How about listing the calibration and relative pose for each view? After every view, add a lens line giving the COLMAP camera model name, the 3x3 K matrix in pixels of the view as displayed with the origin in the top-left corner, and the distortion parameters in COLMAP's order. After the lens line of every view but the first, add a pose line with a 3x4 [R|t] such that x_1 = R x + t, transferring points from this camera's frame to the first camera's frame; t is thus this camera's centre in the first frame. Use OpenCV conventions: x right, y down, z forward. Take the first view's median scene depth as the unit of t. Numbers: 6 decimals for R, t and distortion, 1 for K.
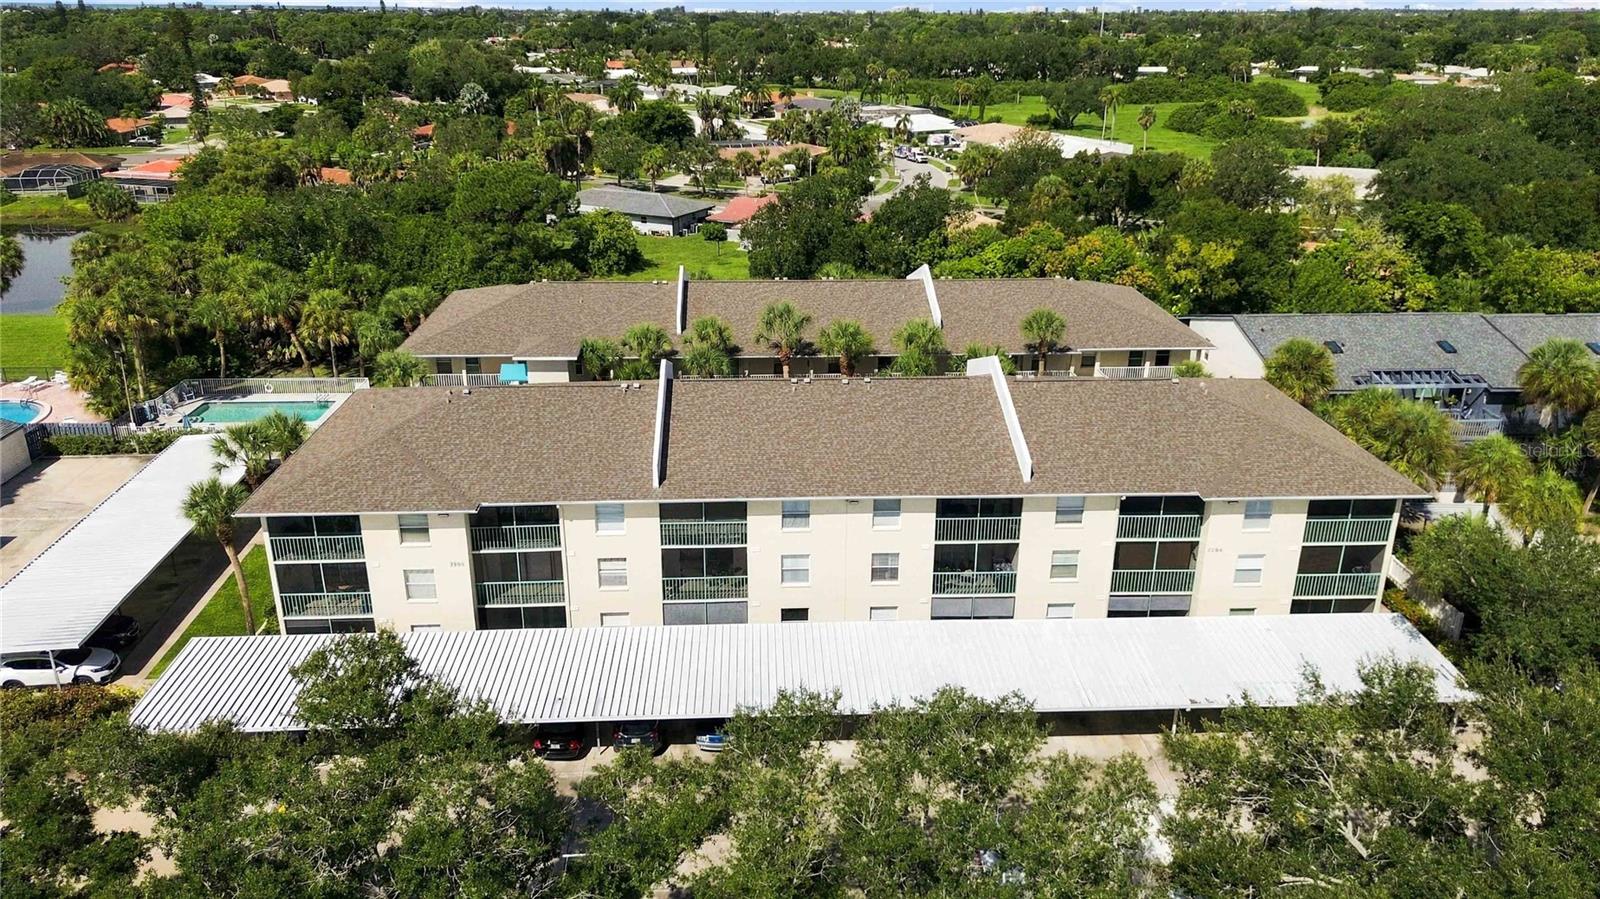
lens RADIAL K [[1154.9, 0, 794.4], [0, 1154.9, 447.7], [0, 0, 1]] dist [0.054194, -0.046385]
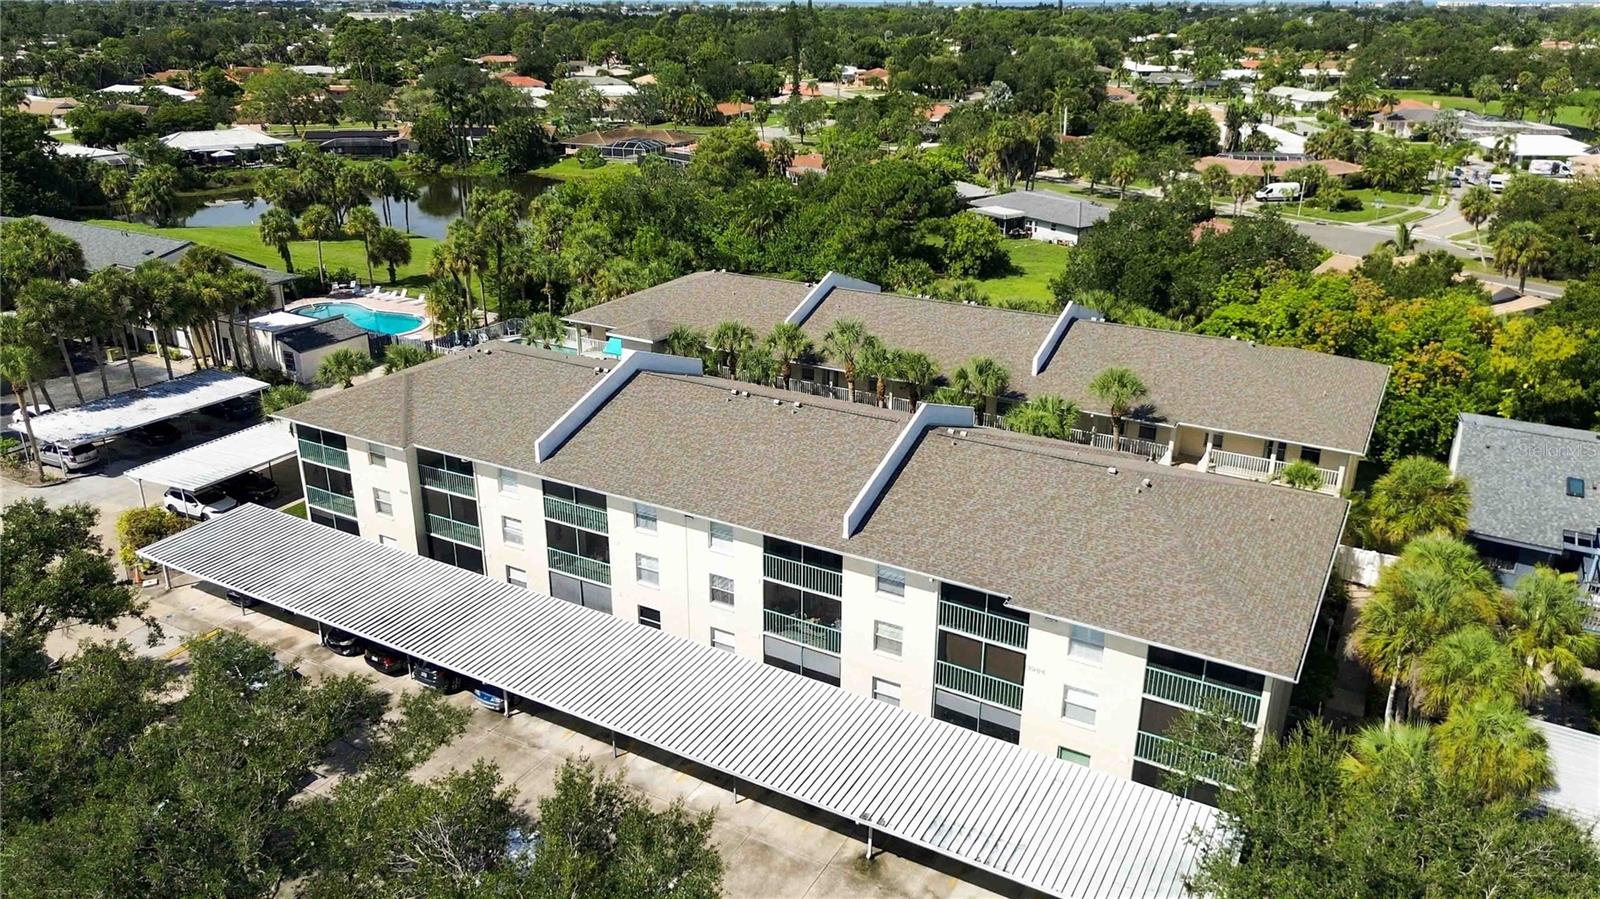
lens RADIAL K [[1154.9, 0, 793.2], [0, 1154.9, 445.0], [0, 0, 1]] dist [0.054194, -0.046385]
pose [[0.841319, 0.193915, -0.504559, 0.469237], [-0.192931, 0.979680, 0.054818, -0.065500], [0.504936, 0.051226, 0.861635, 0.135363]]
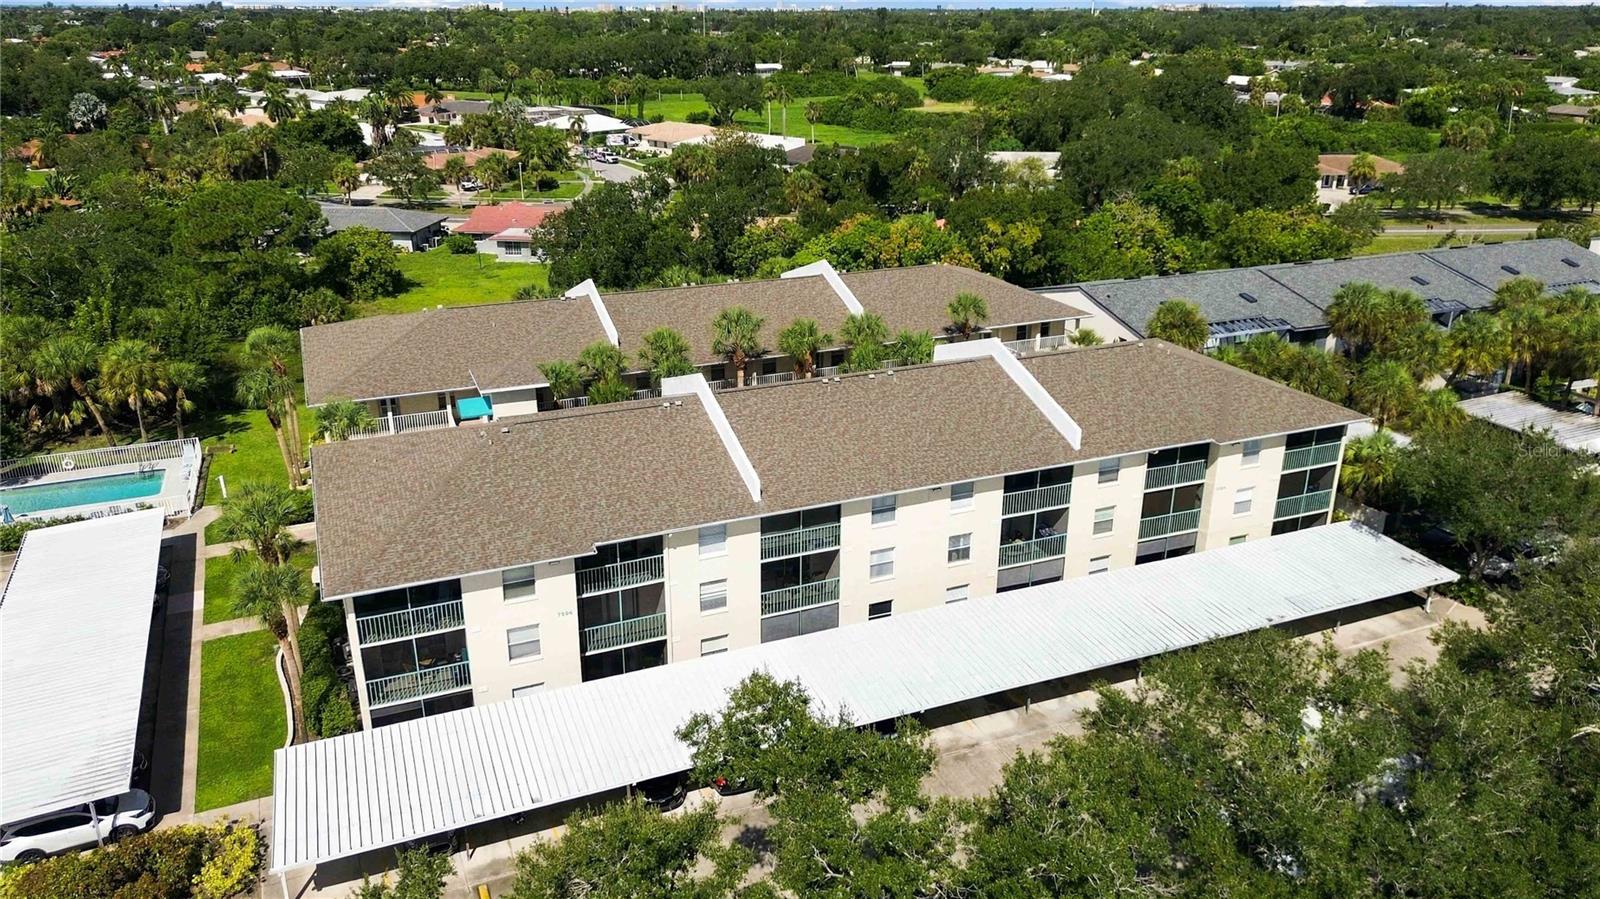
lens RADIAL K [[1154.9, 0, 795.1], [0, 1154.9, 451.8], [0, 0, 1]] dist [0.054194, -0.046385]
pose [[0.939256, -0.125443, 0.319471, -0.296349], [0.124040, 0.991967, 0.024823, -0.020810], [-0.320018, 0.016312, 0.947271, 0.047616]]
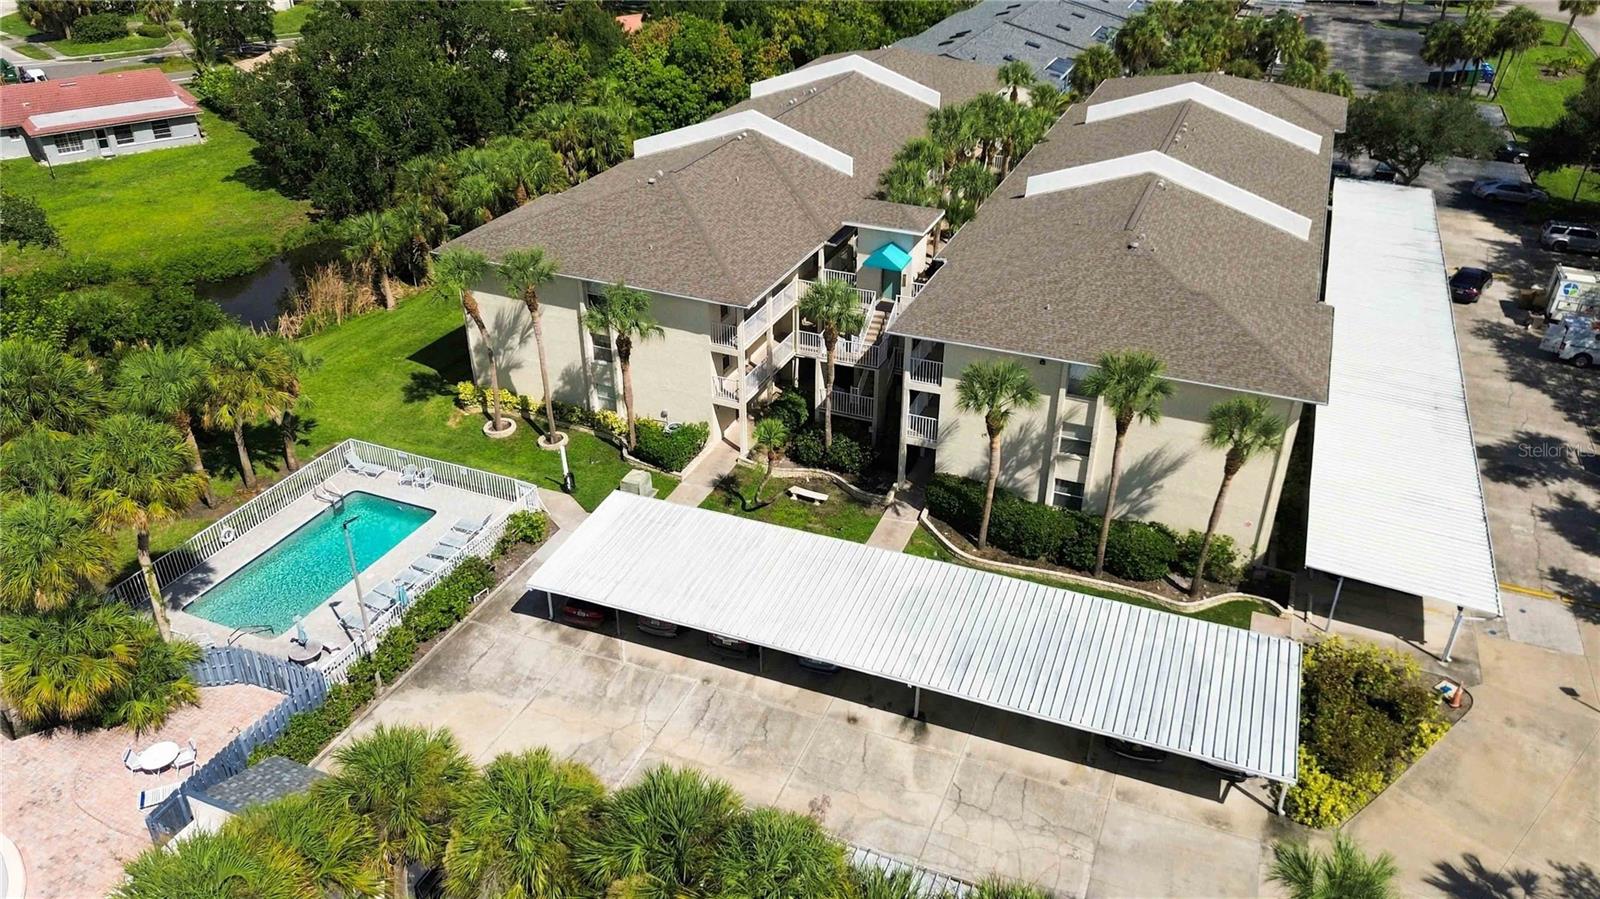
lens RADIAL K [[1154.9, 0, 791.5], [0, 1154.9, 457.2], [0, 0, 1]] dist [0.054194, -0.046385]
pose [[0.431251, -0.454660, 0.779299, -0.973499], [0.321384, 0.884501, 0.338187, -0.239565], [-0.843051, 0.104611, 0.527562, 0.638103]]
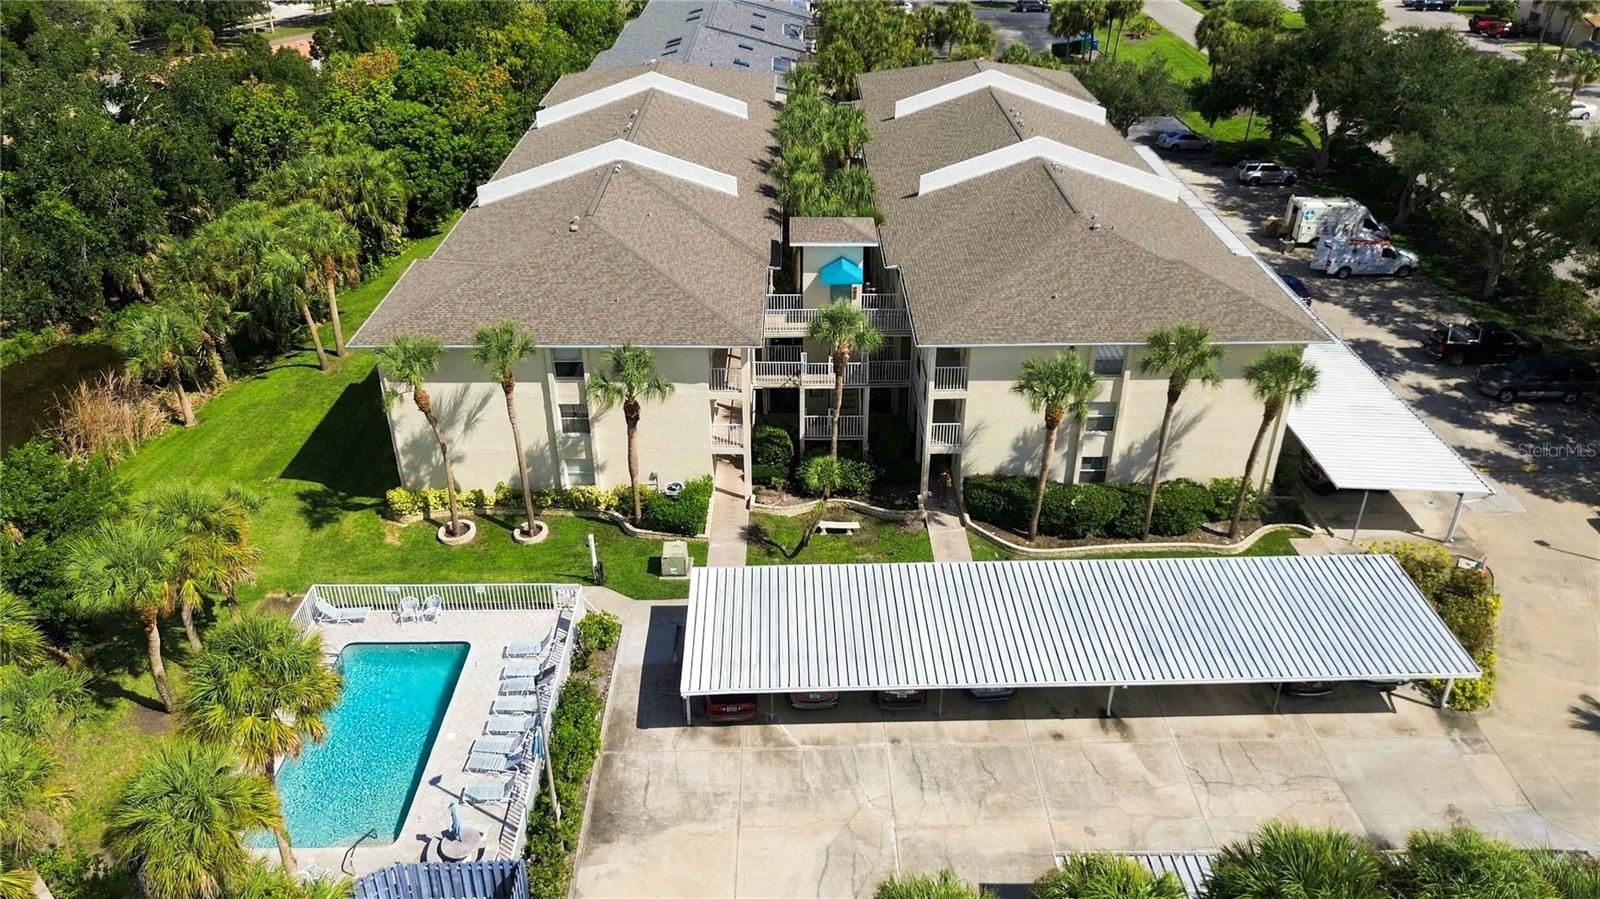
lens RADIAL K [[1154.9, 0, 800.6], [0, 1154.9, 451.6], [0, 0, 1]] dist [0.054194, -0.046385]
pose [[0.034676, -0.499317, 0.865725, -0.999568], [0.358100, 0.814935, 0.455680, -0.340761], [-0.933039, 0.294215, 0.207065, 0.895569]]
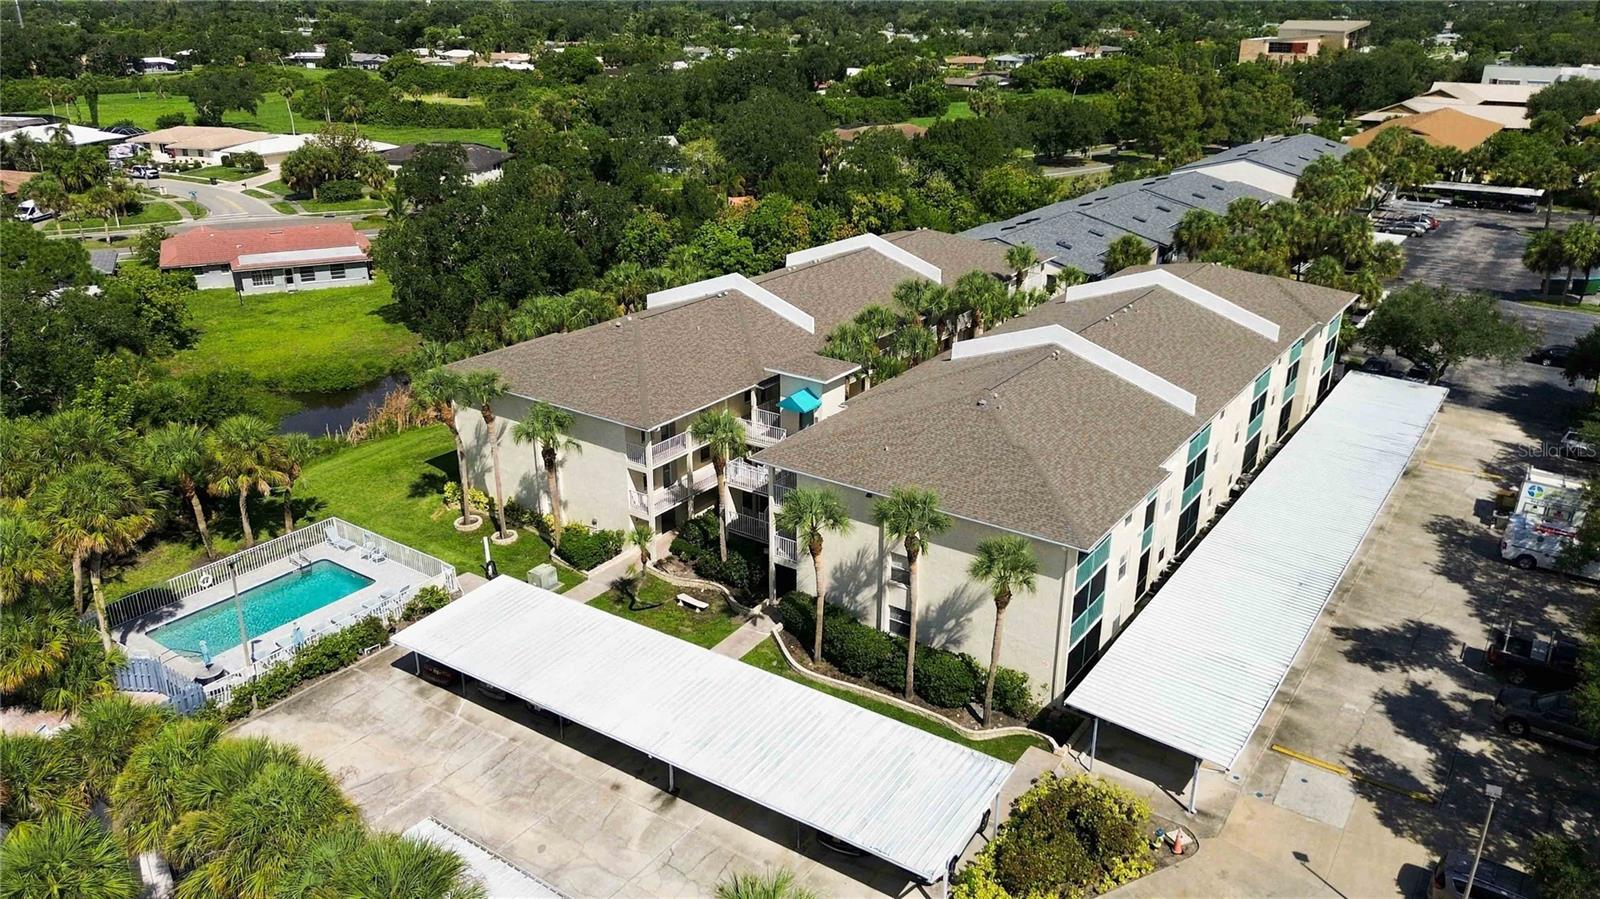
lens RADIAL K [[1154.9, 0, 789.9], [0, 1154.9, 449.2], [0, 0, 1]] dist [0.054194, -0.046385]
pose [[0.612878, -0.290203, 0.734958, -0.933303], [0.280987, 0.949364, 0.140550, -0.160582], [-0.738531, 0.120374, 0.663387, 0.396898]]
